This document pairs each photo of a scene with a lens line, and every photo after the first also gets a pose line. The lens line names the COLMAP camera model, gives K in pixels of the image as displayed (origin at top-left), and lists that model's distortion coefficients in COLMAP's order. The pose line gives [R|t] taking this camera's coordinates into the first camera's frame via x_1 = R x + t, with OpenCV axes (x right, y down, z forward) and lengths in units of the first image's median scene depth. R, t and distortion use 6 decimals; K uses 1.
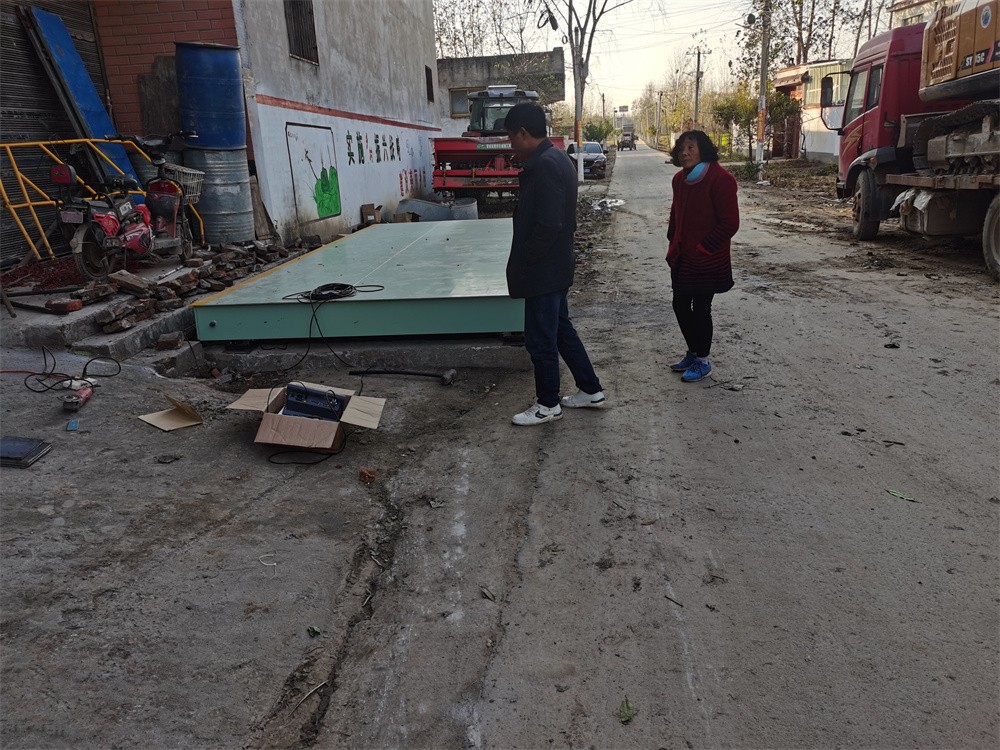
lens RADIAL K [[772.2, 0, 497.0], [0, 772.2, 387.3], [0, 0, 1]] dist [0.048954, -0.032264]
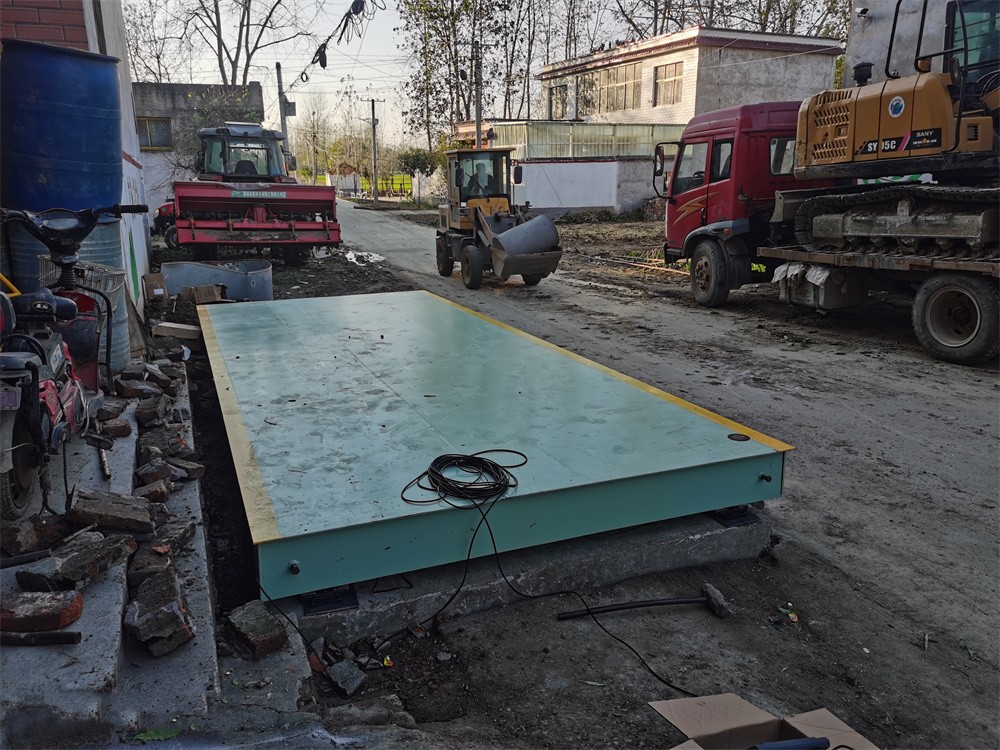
lens RADIAL K [[772.2, 0, 497.0], [0, 772.2, 387.3], [0, 0, 1]] dist [0.048954, -0.032264]
pose [[0.898512, -0.076487, 0.432234, -0.338702], [0.096409, 0.995044, -0.024331, -0.131641], [-0.428231, 0.063533, 0.901433, 0.326428]]
